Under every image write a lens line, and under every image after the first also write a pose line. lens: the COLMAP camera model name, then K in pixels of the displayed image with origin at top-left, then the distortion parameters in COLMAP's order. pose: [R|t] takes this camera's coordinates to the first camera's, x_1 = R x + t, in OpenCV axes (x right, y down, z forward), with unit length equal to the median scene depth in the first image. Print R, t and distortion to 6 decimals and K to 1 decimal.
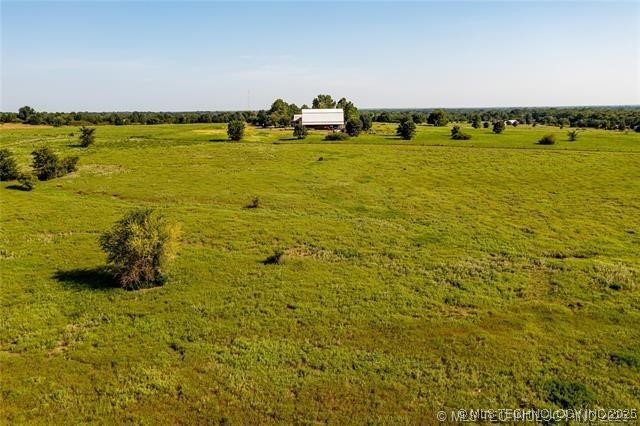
lens RADIAL K [[494.8, 0, 320.0], [0, 494.8, 213.0], [0, 0, 1]] dist [0.005681, 0.005503]
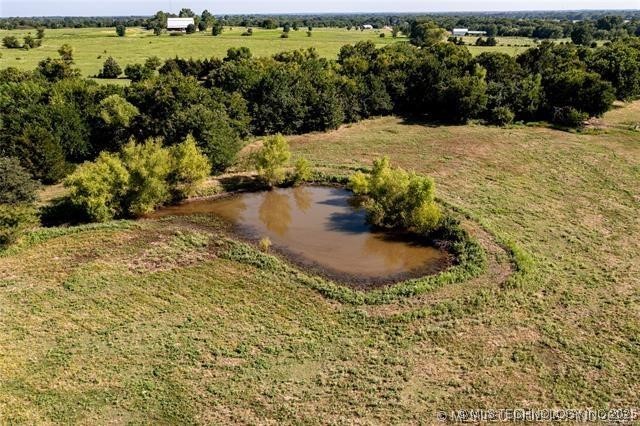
lens RADIAL K [[494.8, 0, 320.0], [0, 494.8, 213.0], [0, 0, 1]] dist [0.005681, 0.005503]
pose [[0.995805, -0.035230, 0.084446, 0.342742], [0.019797, 0.984002, 0.177055, 0.168858], [-0.089333, -0.174641, 0.980571, -0.889699]]
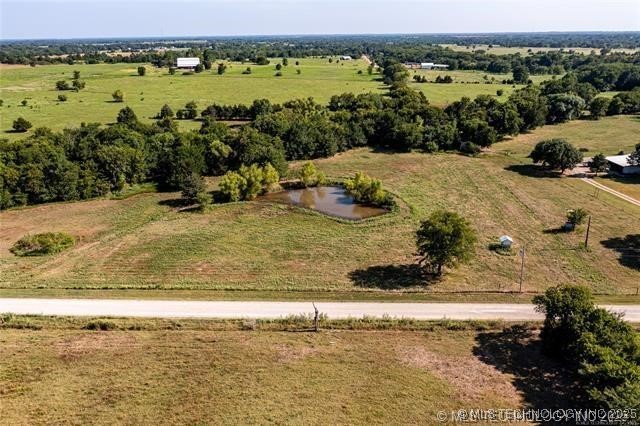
lens RADIAL K [[494.8, 0, 320.0], [0, 494.8, 213.0], [0, 0, 1]] dist [0.005681, 0.005503]
pose [[0.991292, -0.046424, 0.123229, 0.278997], [0.028745, 0.989514, 0.141546, 0.151672], [-0.128508, -0.136772, 0.982232, -1.199110]]
